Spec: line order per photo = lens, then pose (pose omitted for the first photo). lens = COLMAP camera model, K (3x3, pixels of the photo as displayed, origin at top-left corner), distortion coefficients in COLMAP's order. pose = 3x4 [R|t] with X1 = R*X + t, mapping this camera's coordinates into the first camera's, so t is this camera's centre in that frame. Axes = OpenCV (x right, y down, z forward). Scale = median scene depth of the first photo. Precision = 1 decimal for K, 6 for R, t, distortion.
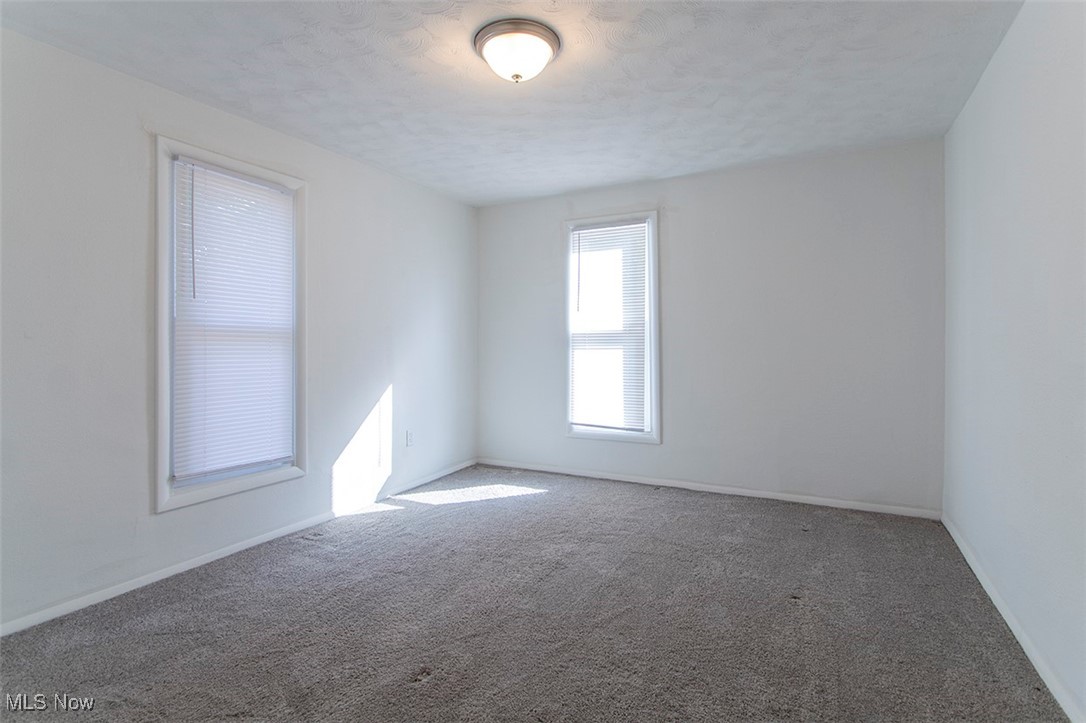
lens RADIAL K [[496.3, 0, 541.3], [0, 496.3, 343.5], [0, 0, 1]] dist [-0.000697, -0.000091]
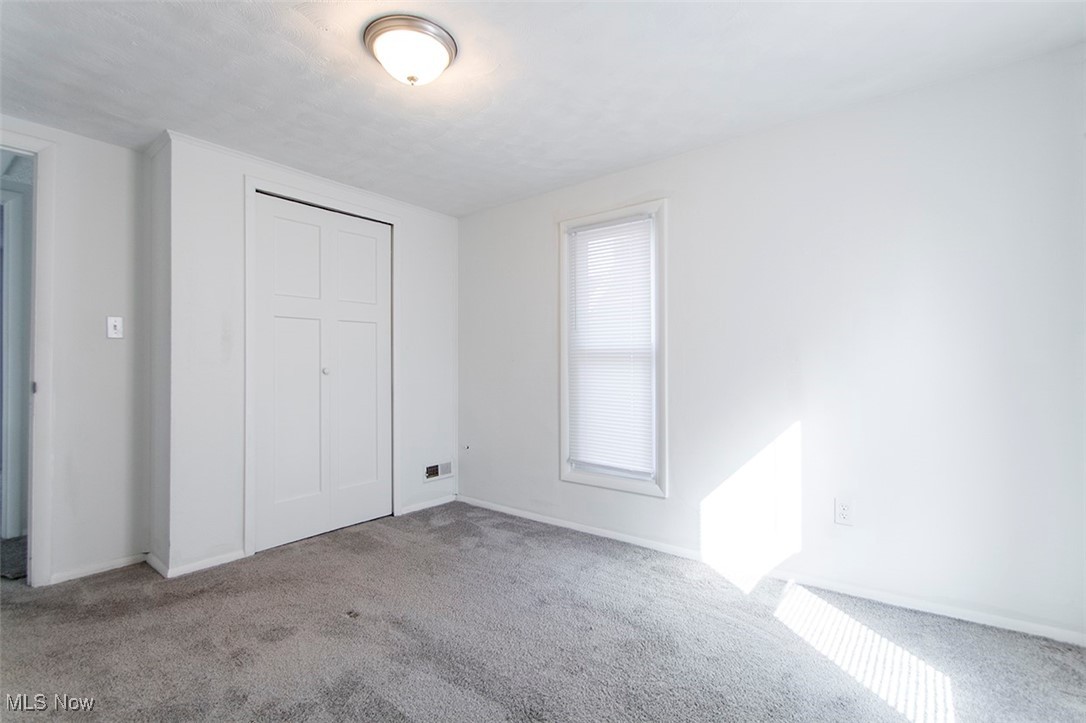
lens RADIAL K [[493.9, 0, 537.5], [0, 493.9, 360.2], [0, 0, 1]] dist [-0.000783, -0.000104]
pose [[-0.154605, -0.004142, -0.987968, 0.551510], [0.003729, 0.999982, -0.004776, -0.003387], [0.987969, -0.004423, -0.154587, 0.942803]]
